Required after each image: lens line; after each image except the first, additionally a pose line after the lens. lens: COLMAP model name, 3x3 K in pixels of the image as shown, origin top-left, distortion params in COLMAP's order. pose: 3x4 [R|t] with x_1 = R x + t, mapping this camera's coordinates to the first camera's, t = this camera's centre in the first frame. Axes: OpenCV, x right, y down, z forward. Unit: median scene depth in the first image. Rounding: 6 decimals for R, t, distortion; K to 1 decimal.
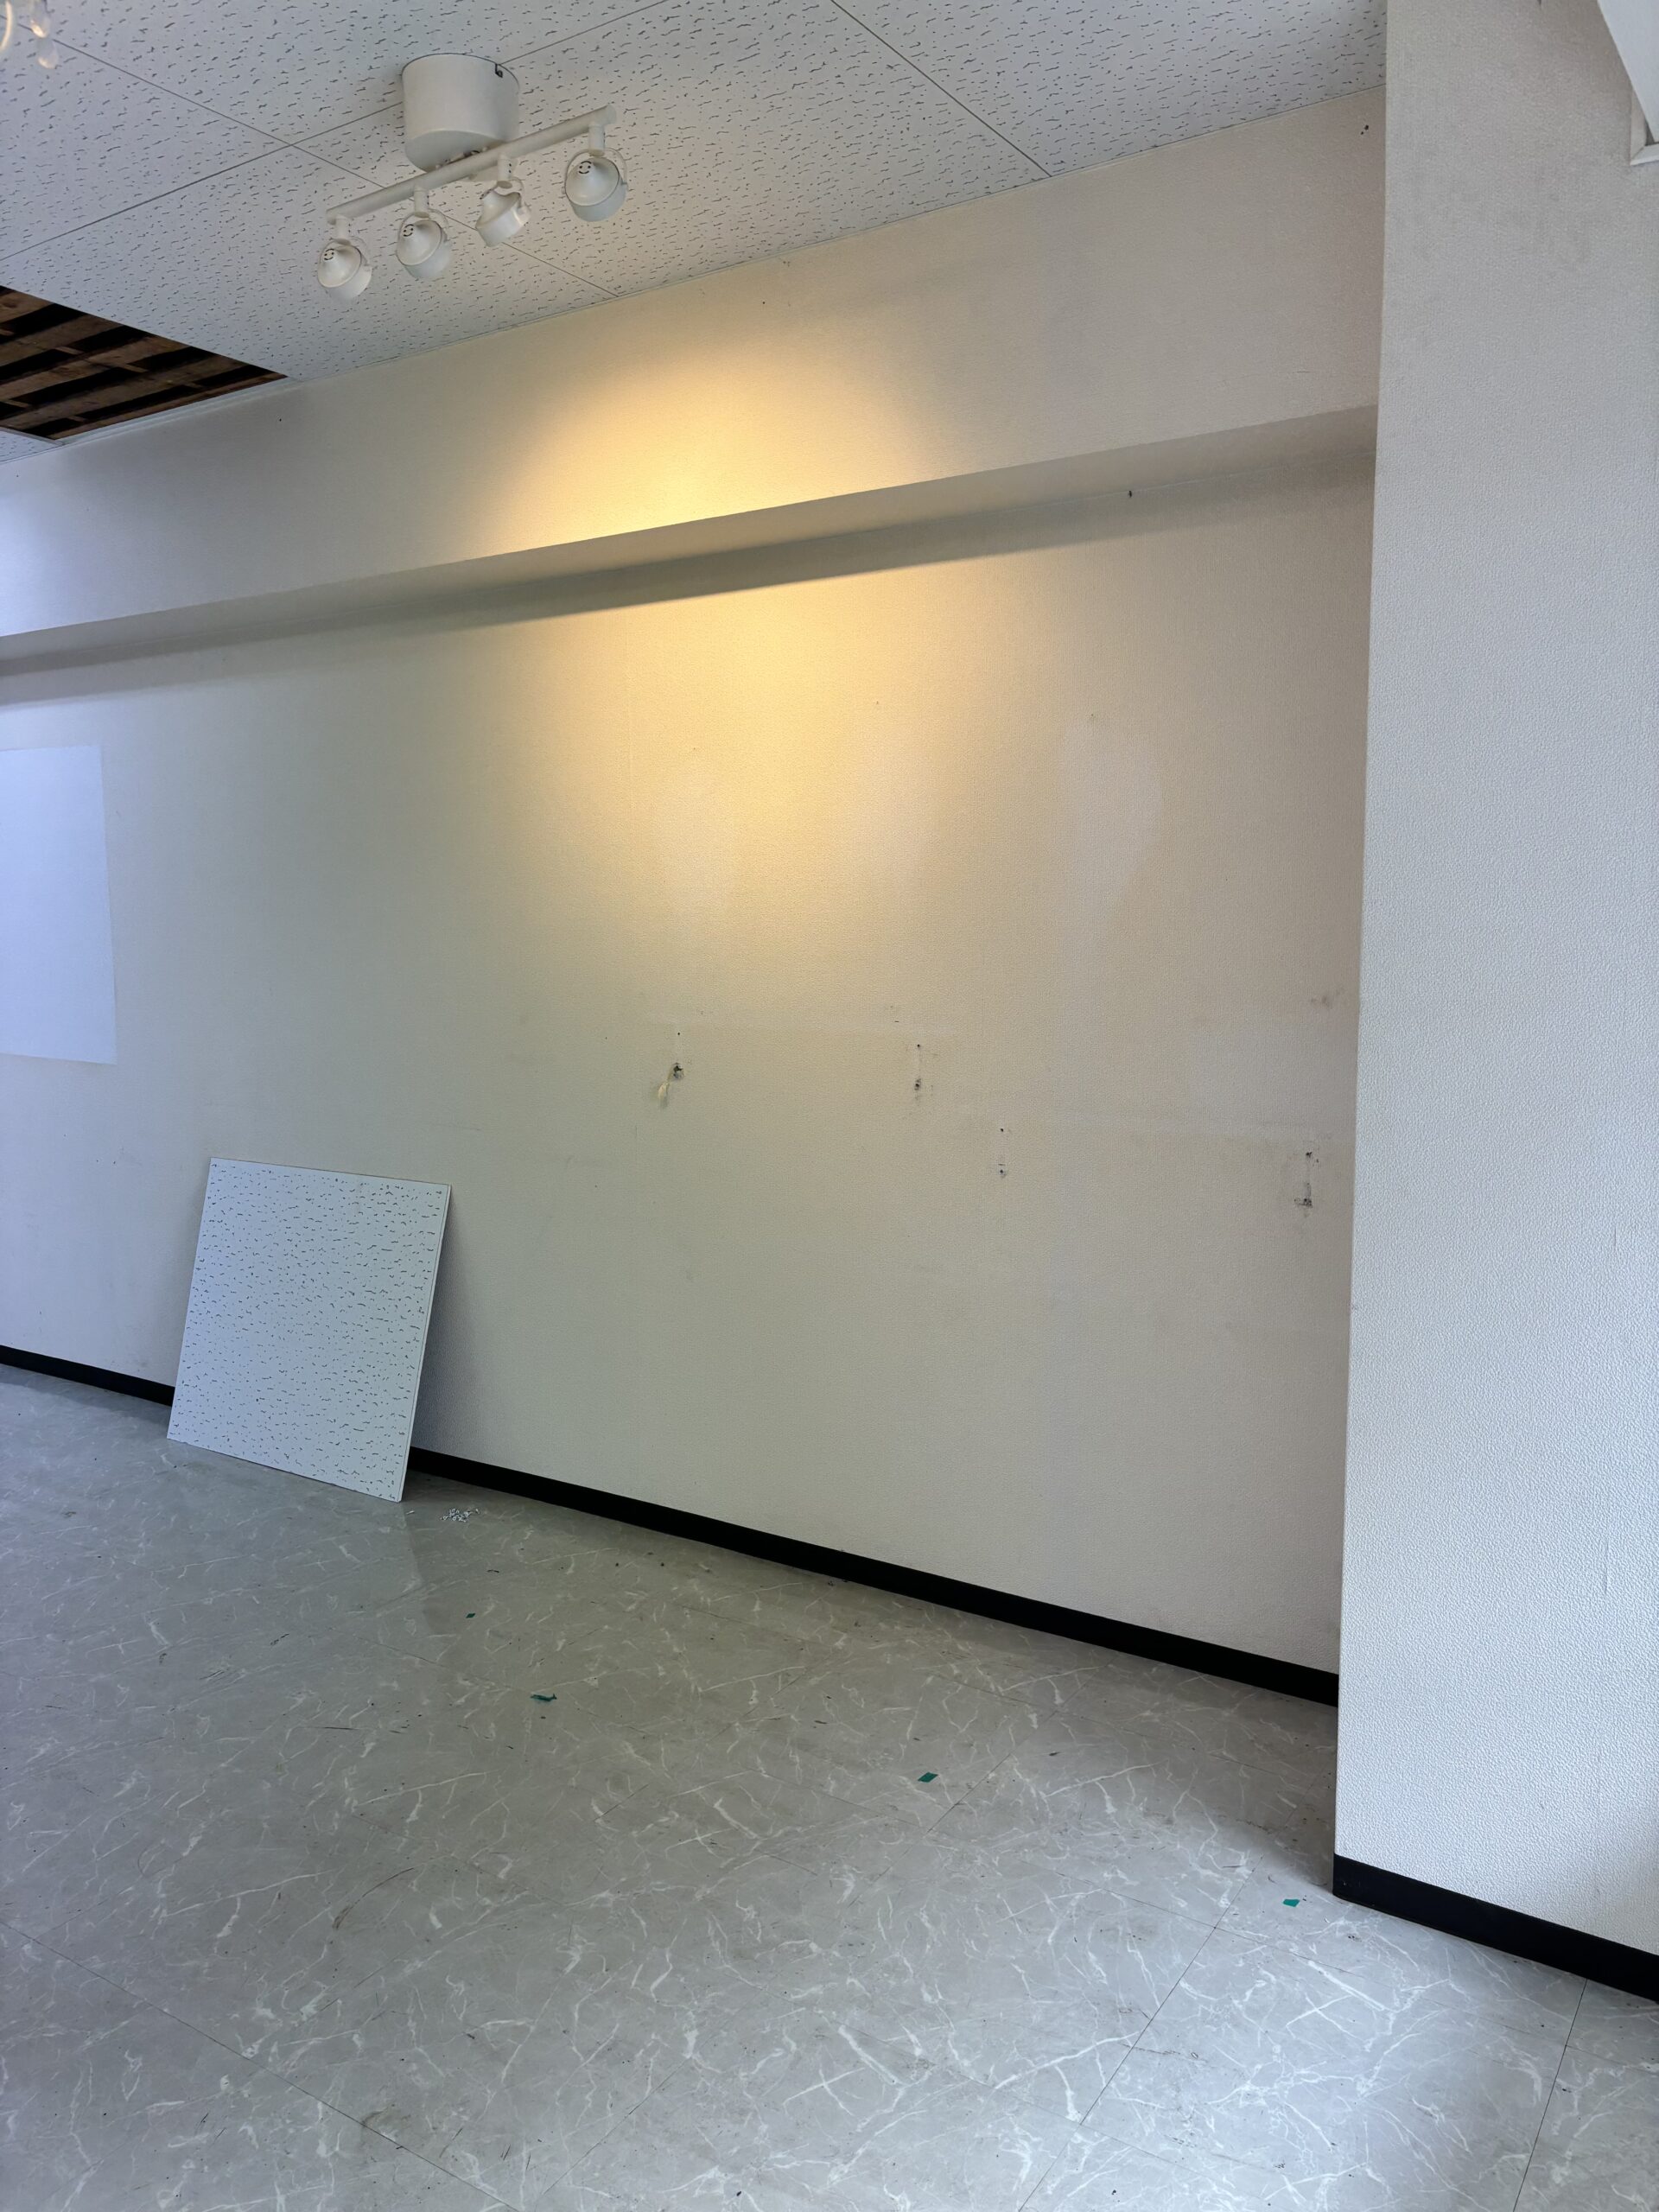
lens RADIAL K [[1657.1, 0, 823.1], [0, 1657.1, 1093.6], [0, 0, 1]] dist [0.026266, -0.028326]
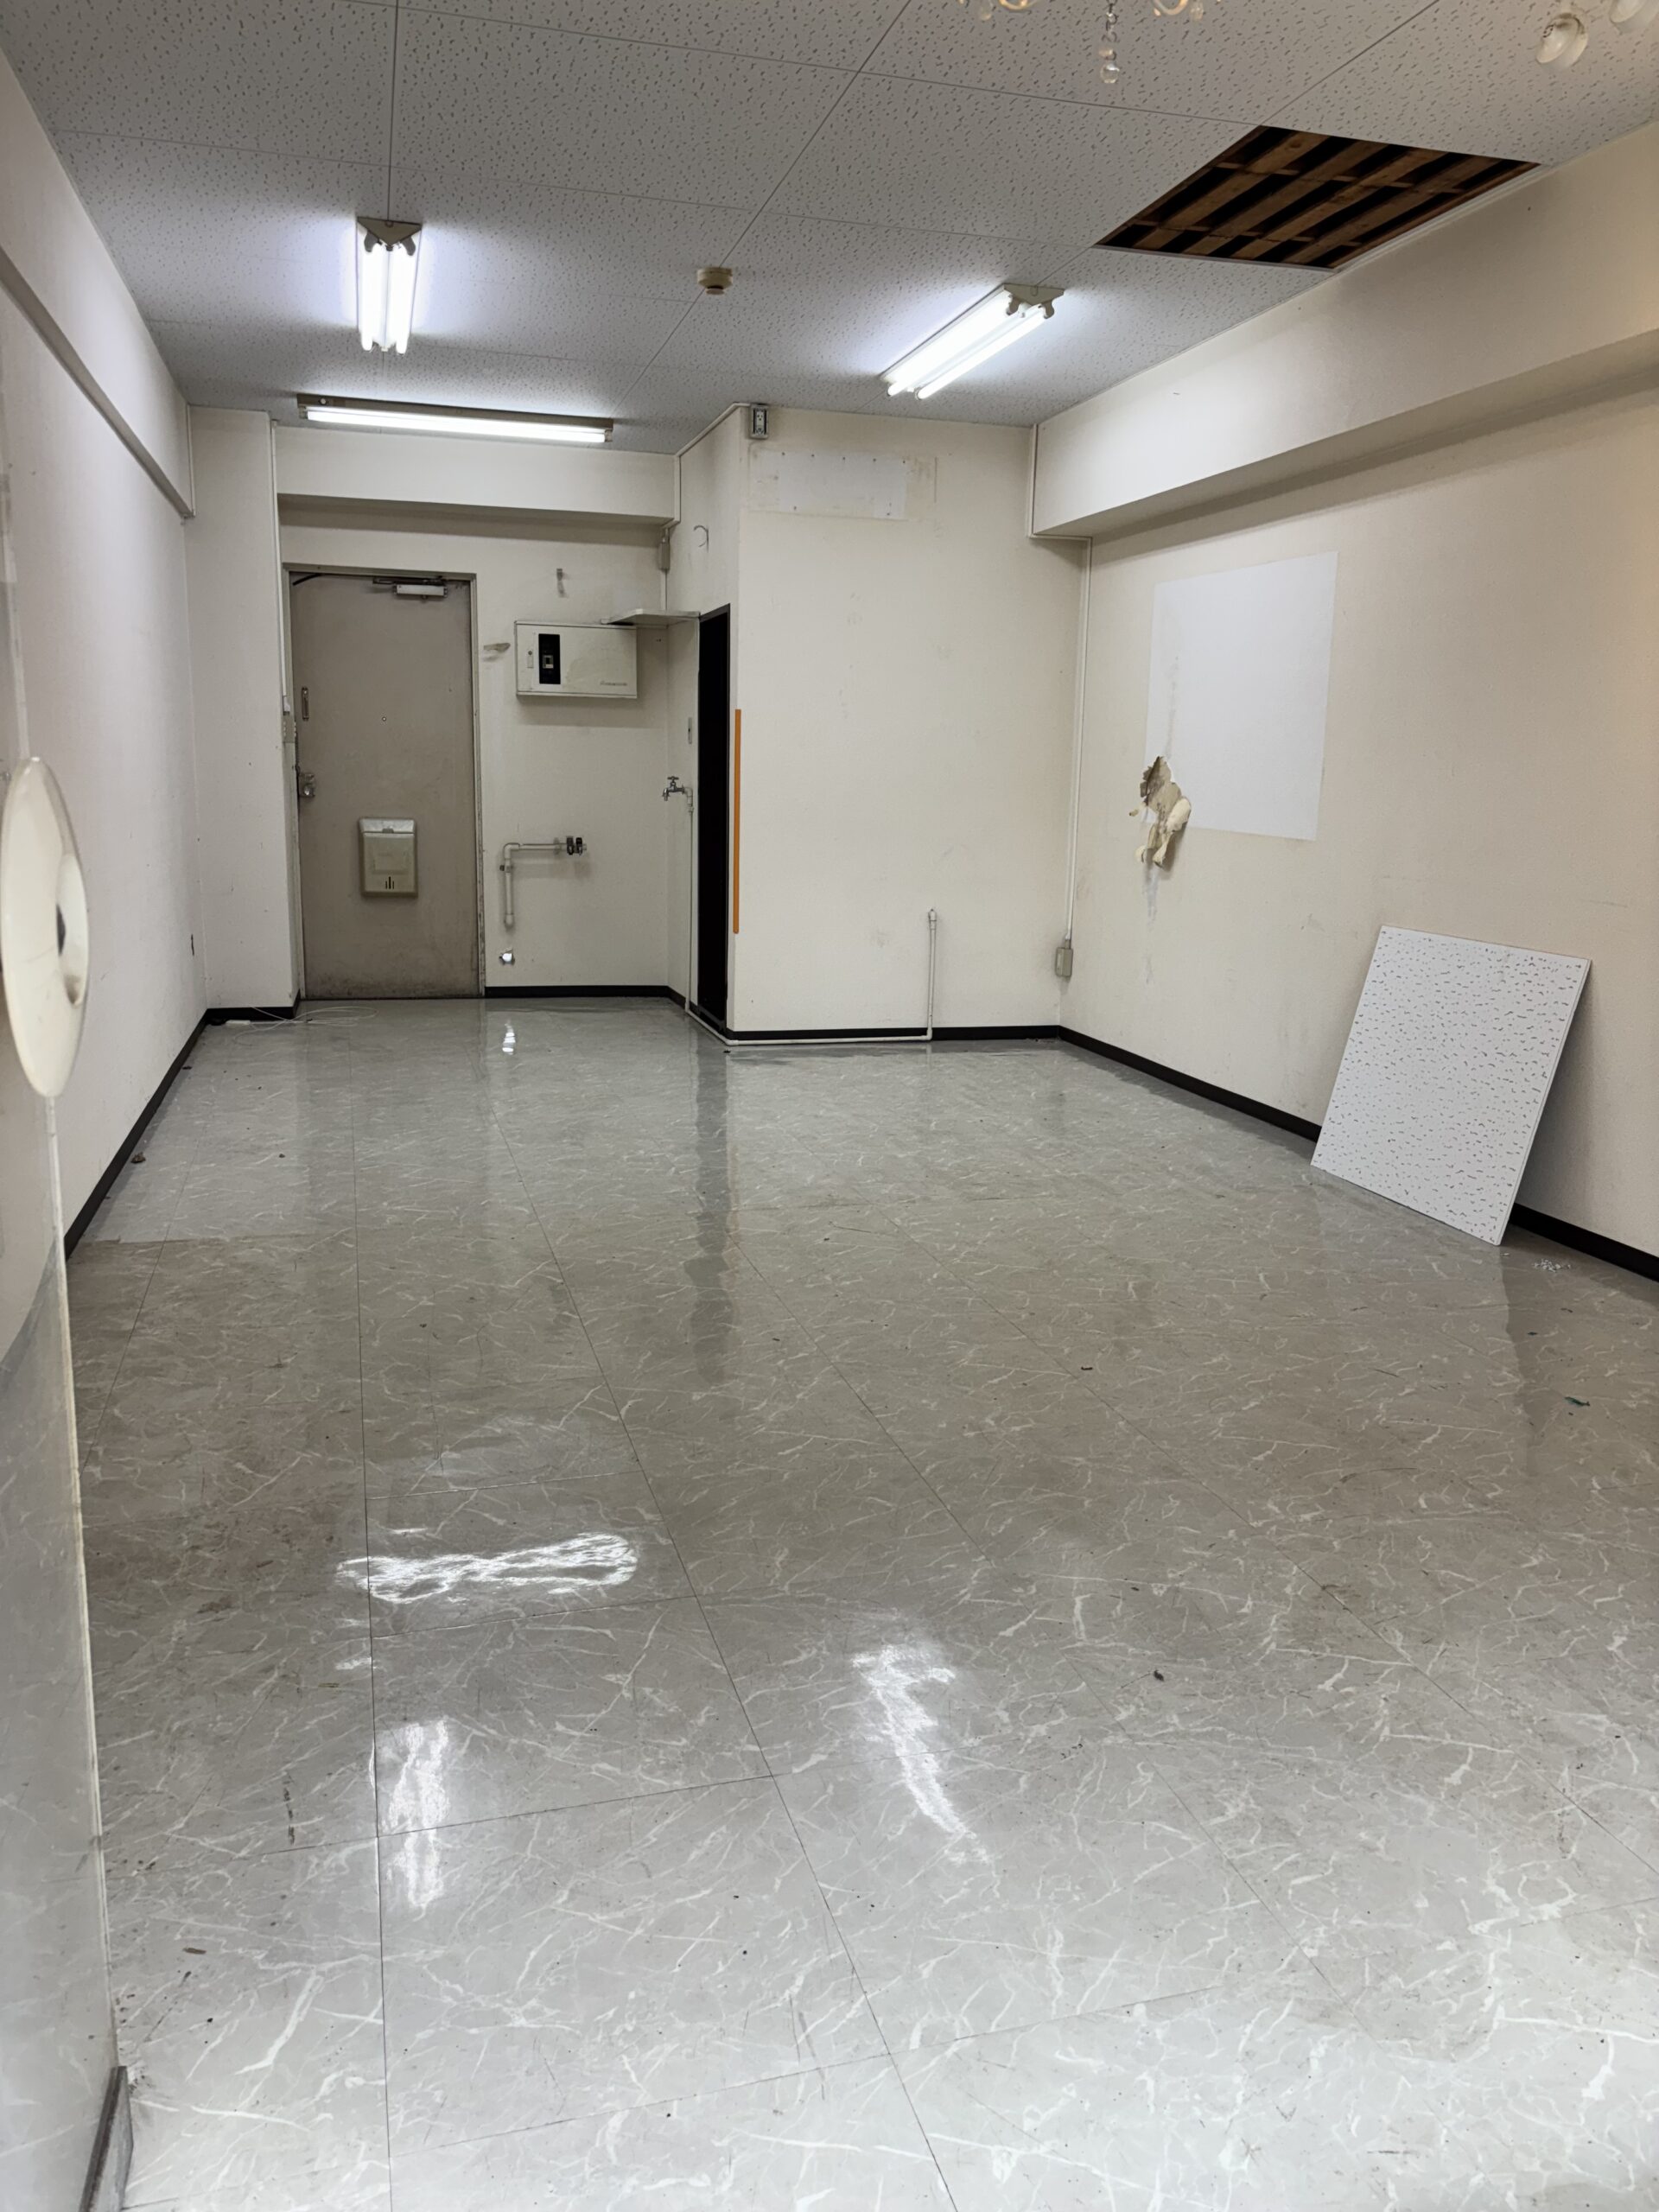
lens RADIAL K [[1657.1, 0, 850.2], [0, 1657.1, 1100.9], [0, 0, 1]] dist [0.026266, -0.028326]
pose [[0.759608, 0.152232, -0.632314, 0.116048], [-0.098300, 0.987925, 0.119758, 0.079413], [0.642909, -0.028813, 0.765400, -0.114955]]
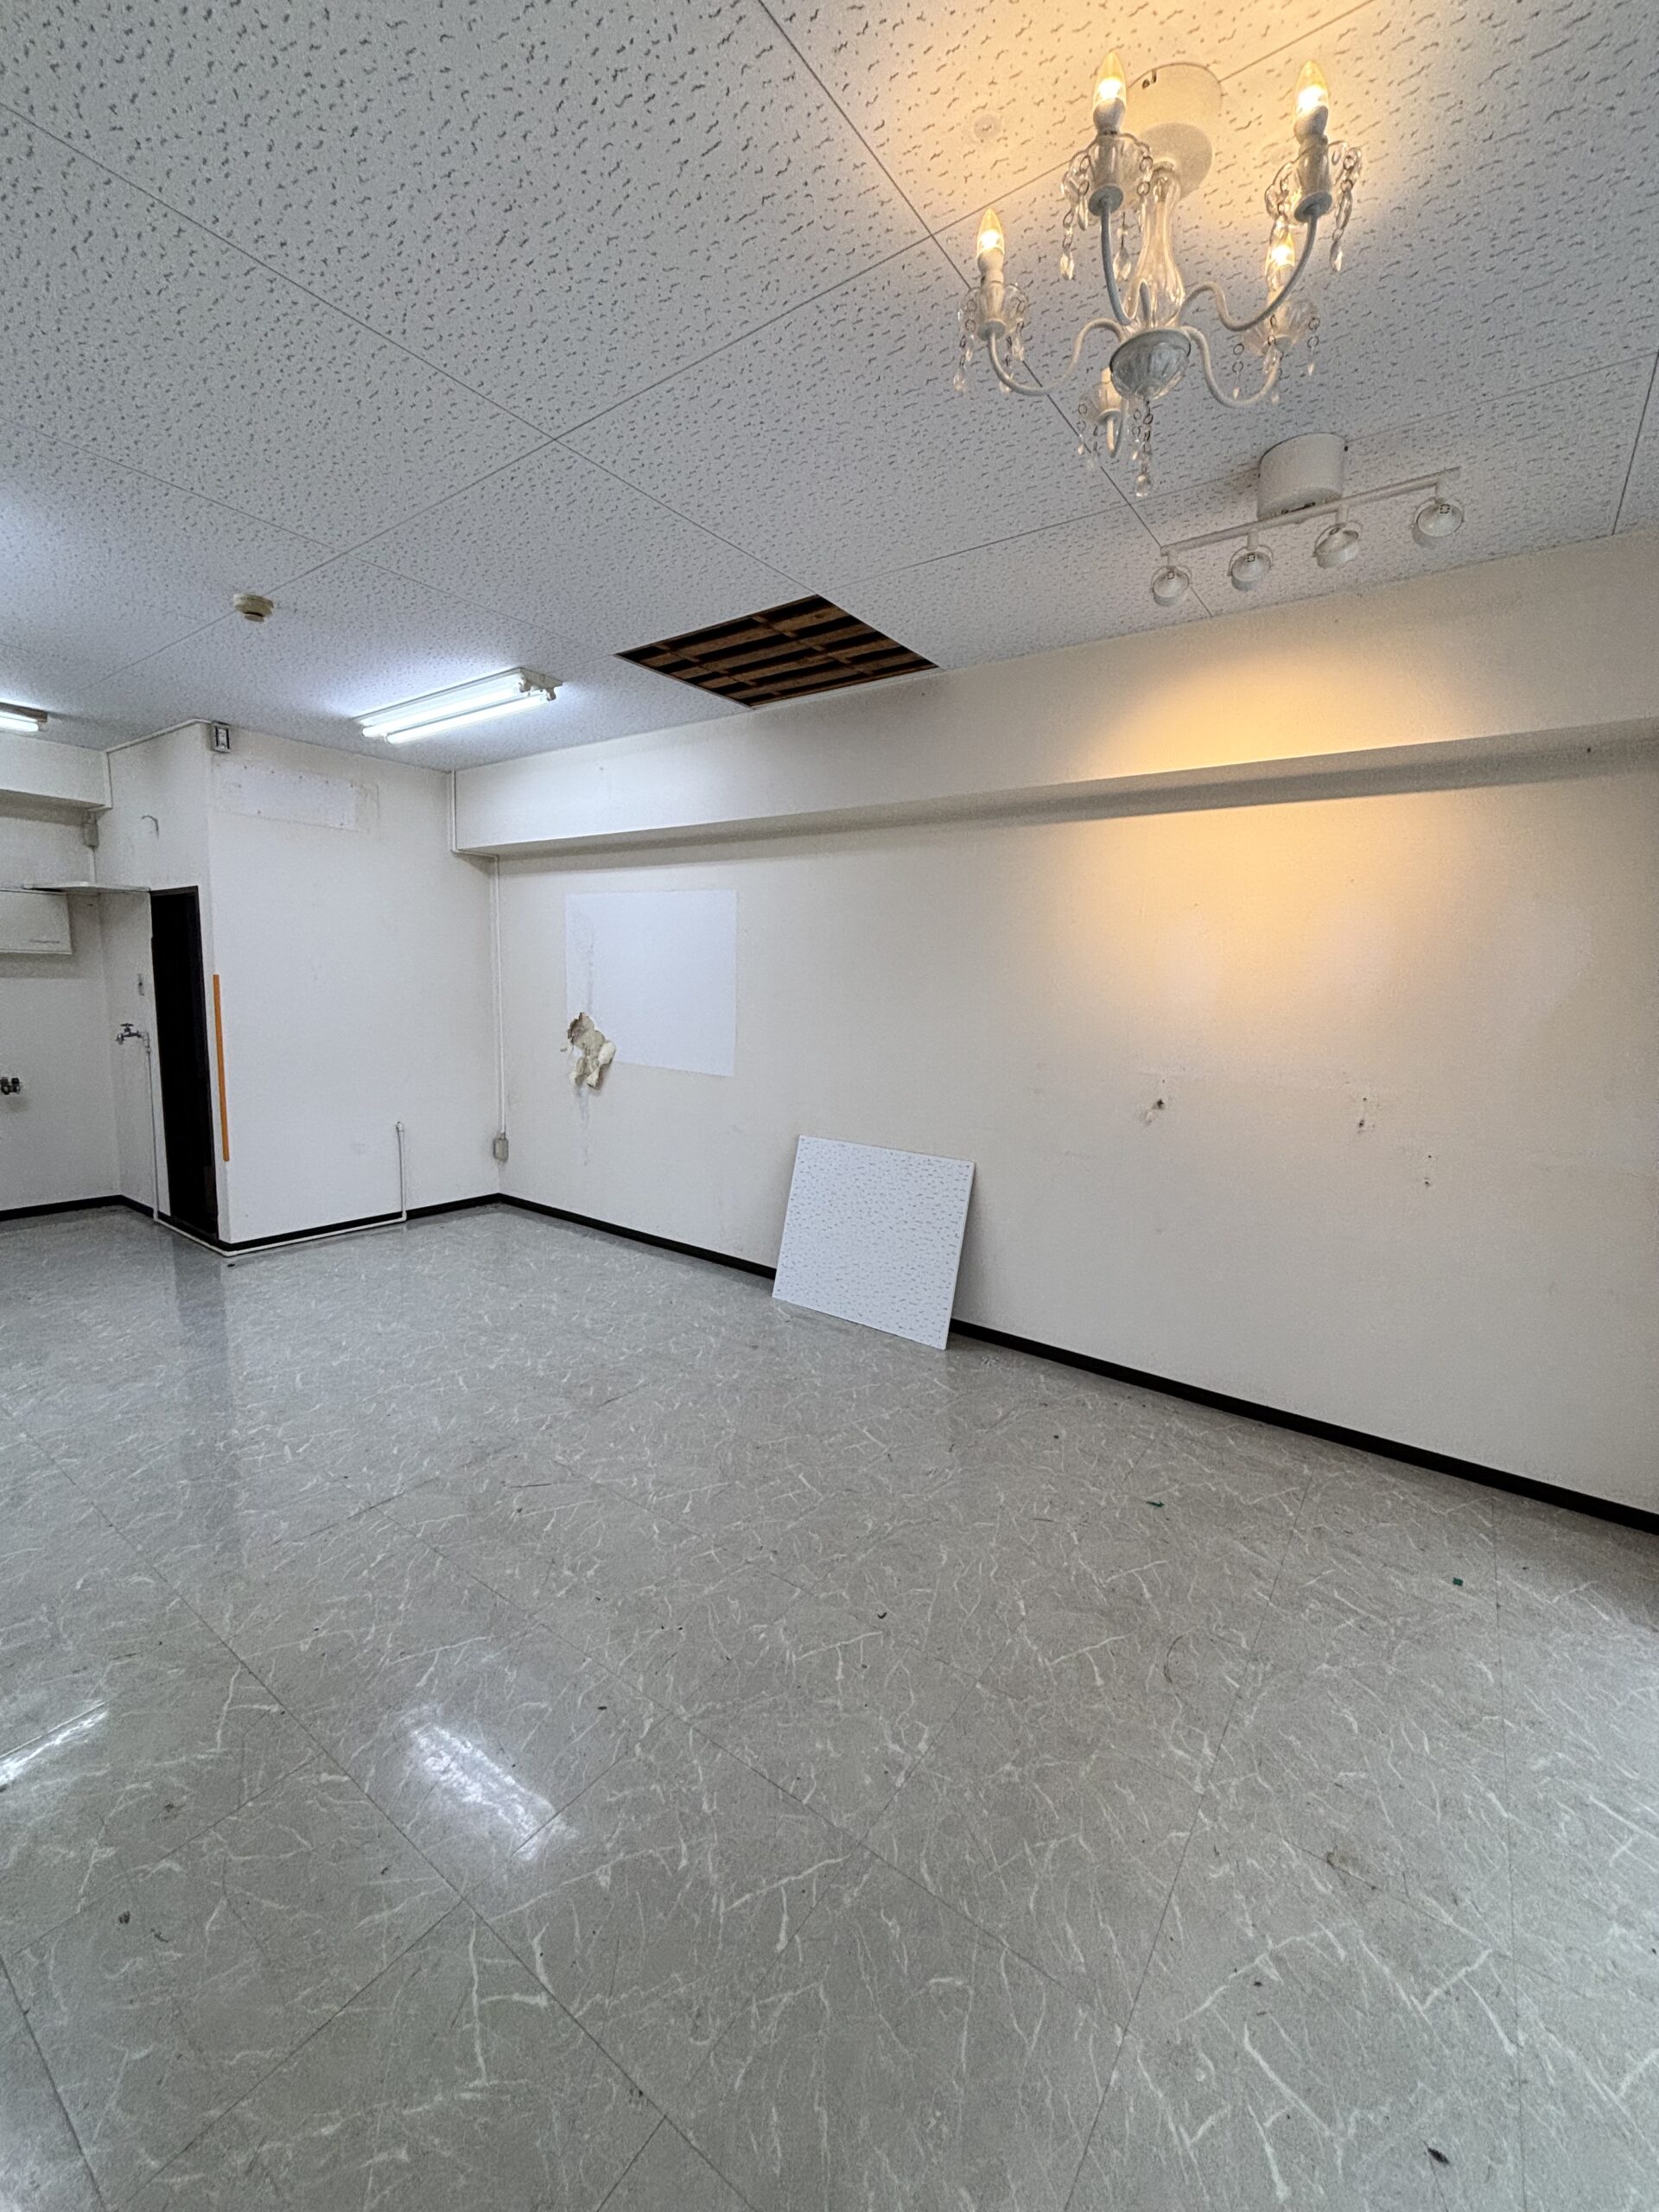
lens RADIAL K [[888.6, 0, 834.0], [0, 888.6, 1102.1], [0, 0, 1]] dist [-0.002911, 0.001552]
pose [[0.998252, 0.041372, -0.042208, -0.416434], [-0.040278, 0.998839, 0.026433, -0.028649], [0.043253, -0.024686, 0.998759, 0.133039]]
